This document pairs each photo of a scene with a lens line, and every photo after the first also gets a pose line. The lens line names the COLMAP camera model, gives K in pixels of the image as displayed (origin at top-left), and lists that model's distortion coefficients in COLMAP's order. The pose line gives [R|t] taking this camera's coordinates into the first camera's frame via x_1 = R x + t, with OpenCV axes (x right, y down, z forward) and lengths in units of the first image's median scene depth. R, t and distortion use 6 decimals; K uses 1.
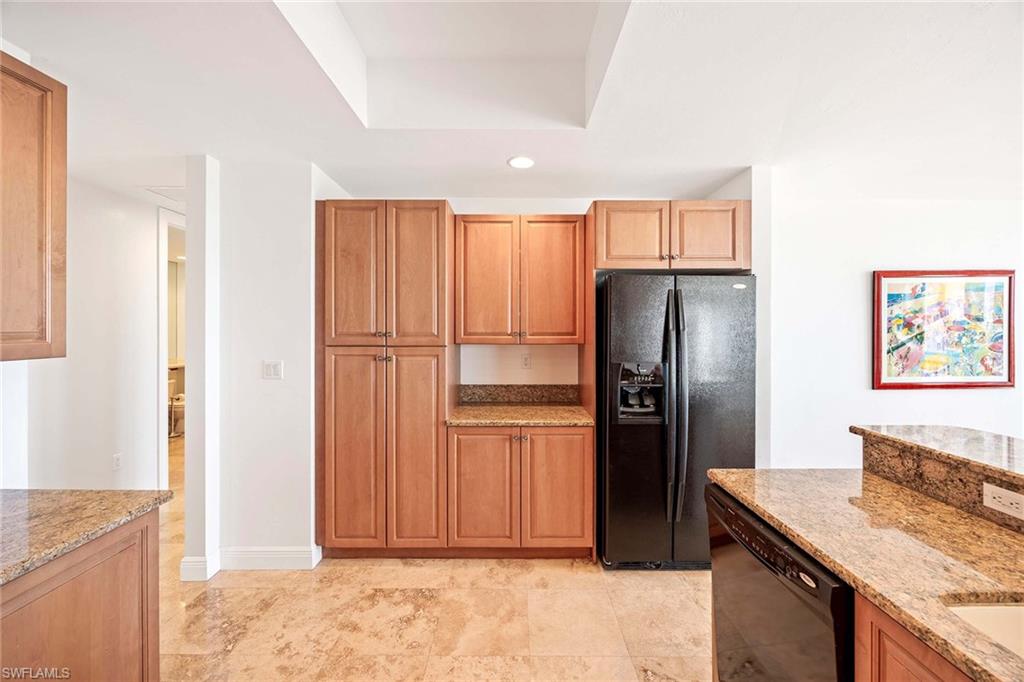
lens RADIAL K [[392.3, 0, 517.4], [0, 392.3, 326.3], [0, 0, 1]] dist [-0.006680, 0.001059]
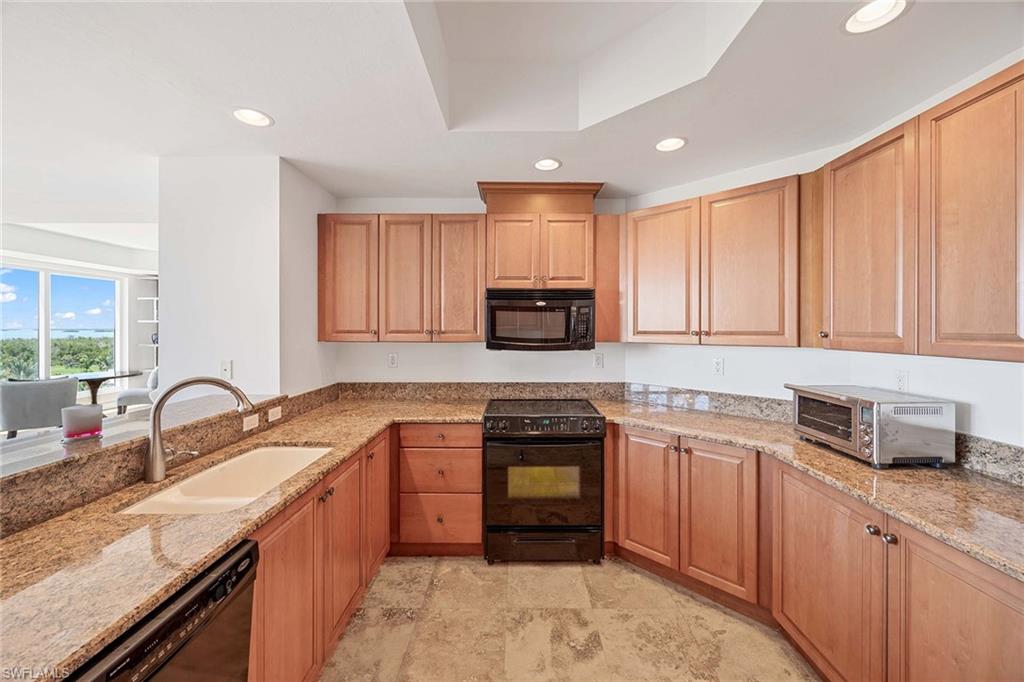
lens RADIAL K [[392.3, 0, 516.9], [0, 392.3, 328.7], [0, 0, 1]] dist [-0.006680, 0.001059]
pose [[-0.999996, -0.002159, 0.001830, -0.001190], [-0.002169, 0.999981, -0.005693, 0.003778], [-0.001817, -0.005697, -0.999982, 0.826821]]
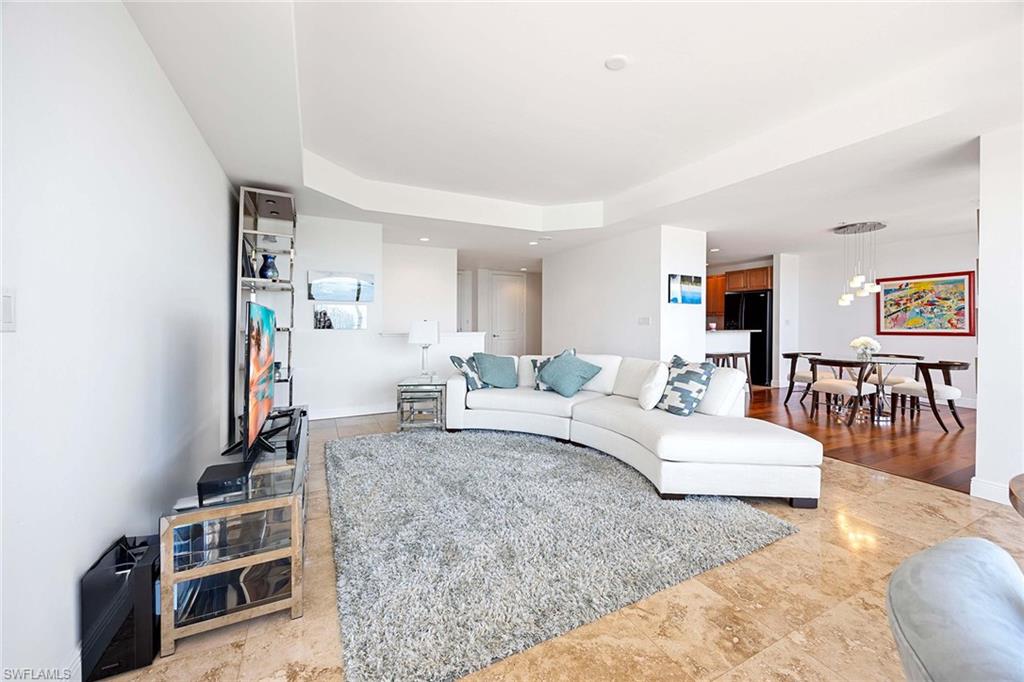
lens RADIAL K [[392.3, 0, 515.2], [0, 392.3, 330.2], [0, 0, 1]] dist [-0.006680, 0.001059]
pose [[0.446618, 0.015218, -0.894595, 2.419719], [0.008074, 0.999746, 0.021038, 0.094415], [0.894688, -0.016619, 0.446382, -2.140531]]
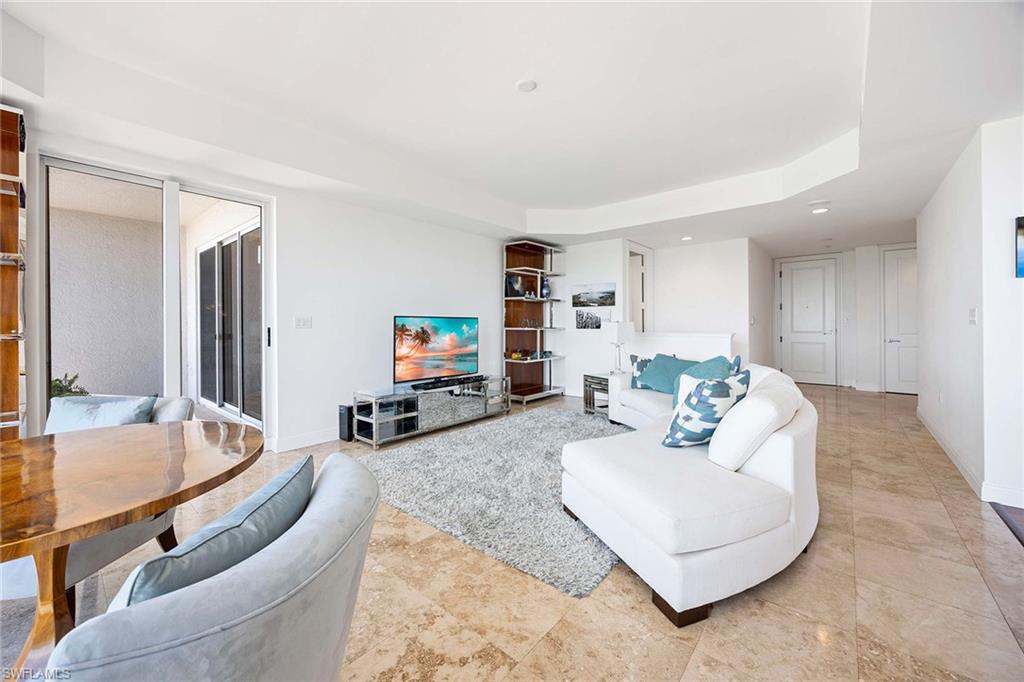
lens RADIAL K [[392.3, 0, 515.6], [0, 392.3, 333.0], [0, 0, 1]] dist [-0.006680, 0.001059]
pose [[-0.644214, 0.019264, -0.764603, 2.496558], [0.013215, 0.999814, 0.014055, 0.107148], [0.764731, -0.001050, -0.644348, -0.773313]]
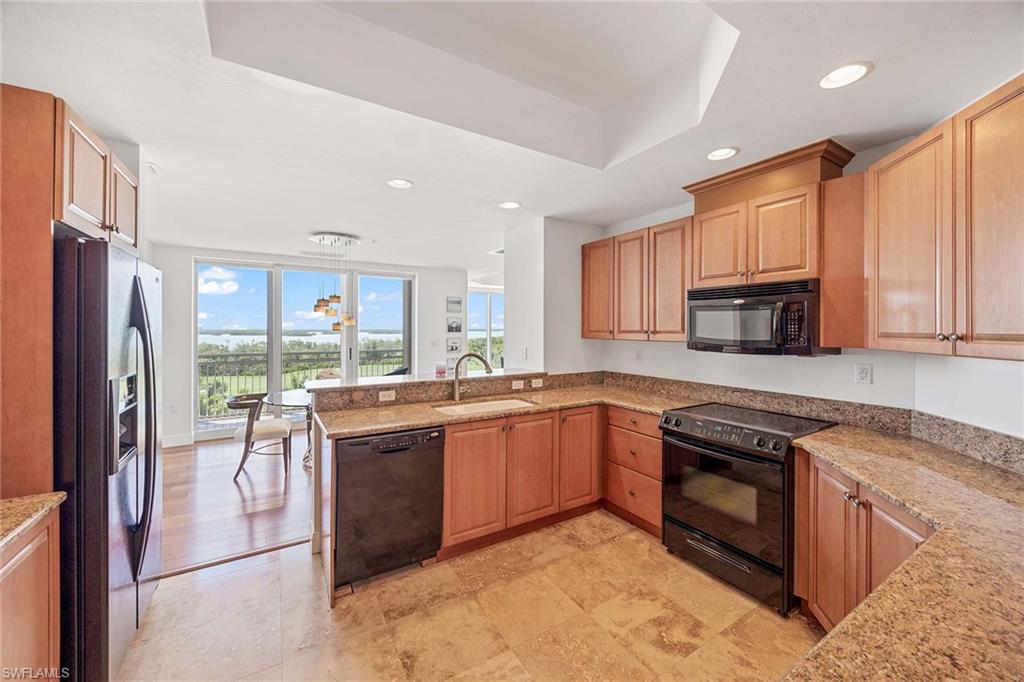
lens RADIAL K [[392.3, 0, 514.9], [0, 392.3, 328.6], [0, 0, 1]] dist [-0.006680, 0.001059]
pose [[-0.523290, -0.003369, 0.852148, -0.613905], [-0.009739, 0.999951, -0.002028, 0.003075], [-0.852099, -0.009360, -0.523297, 0.734233]]
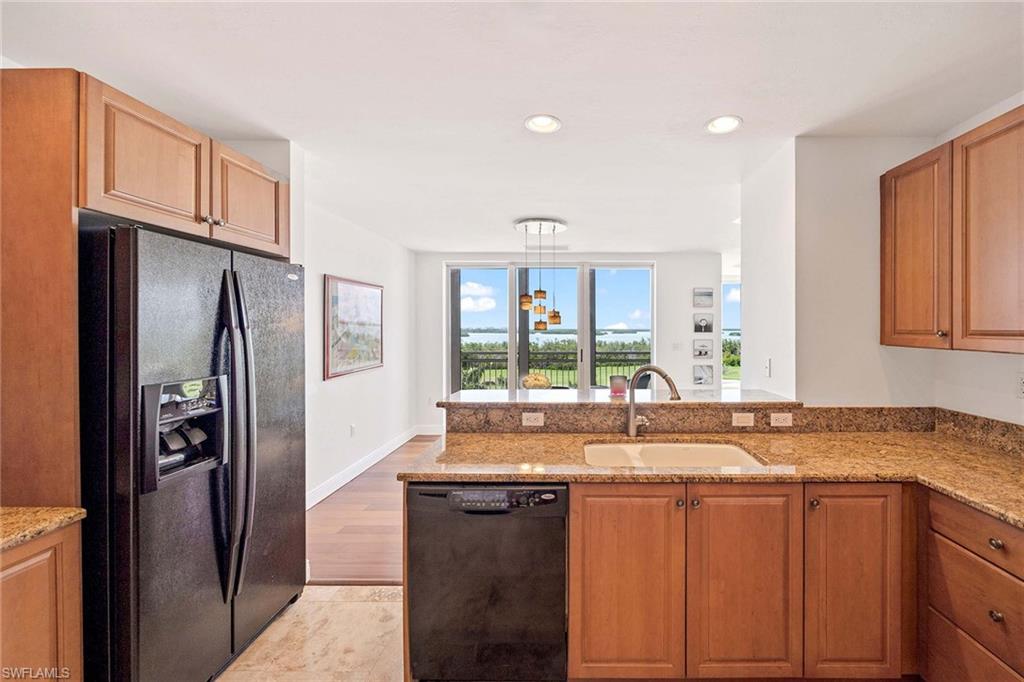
lens RADIAL K [[414.7, 0, 573.7], [0, 414.7, 327.6], [0, 0, 1]] dist [-0.003304, 0.000154]
pose [[0.000741, -0.002413, 0.999997, -0.330135], [-0.009006, 0.999957, 0.002420, 0.001658], [-0.999959, -0.009008, 0.000719, 0.362557]]
